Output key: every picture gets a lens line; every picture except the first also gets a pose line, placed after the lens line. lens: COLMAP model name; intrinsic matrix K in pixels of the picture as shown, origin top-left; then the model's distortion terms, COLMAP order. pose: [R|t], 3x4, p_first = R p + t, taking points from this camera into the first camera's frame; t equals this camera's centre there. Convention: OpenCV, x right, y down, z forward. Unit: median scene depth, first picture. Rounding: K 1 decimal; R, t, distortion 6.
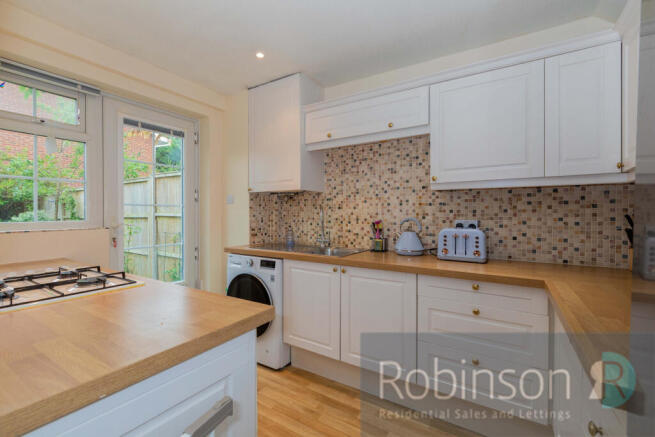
lens RADIAL K [[289.2, 0, 324.1], [0, 289.2, 215.5], [0, 0, 1]] dist [-0.000784, -0.000001]
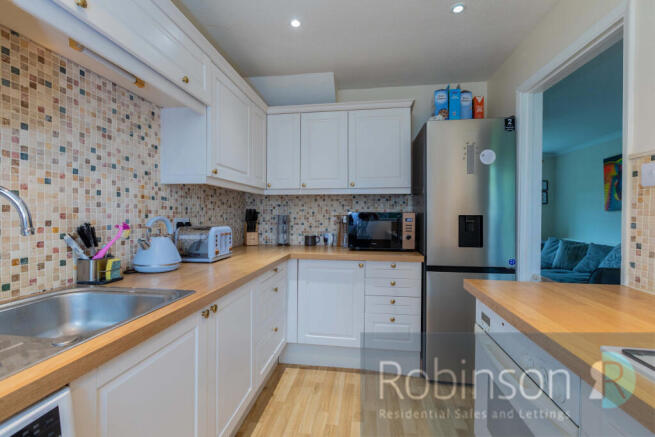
lens RADIAL K [[289.2, 0, 324.6], [0, 289.2, 217.2], [0, 0, 1]] dist [-0.000784, -0.000001]
pose [[-0.411544, -0.011517, 0.911317, -0.452276], [0.004467, 0.999883, 0.014654, 0.001255], [-0.911379, 0.010102, -0.411444, 0.854014]]
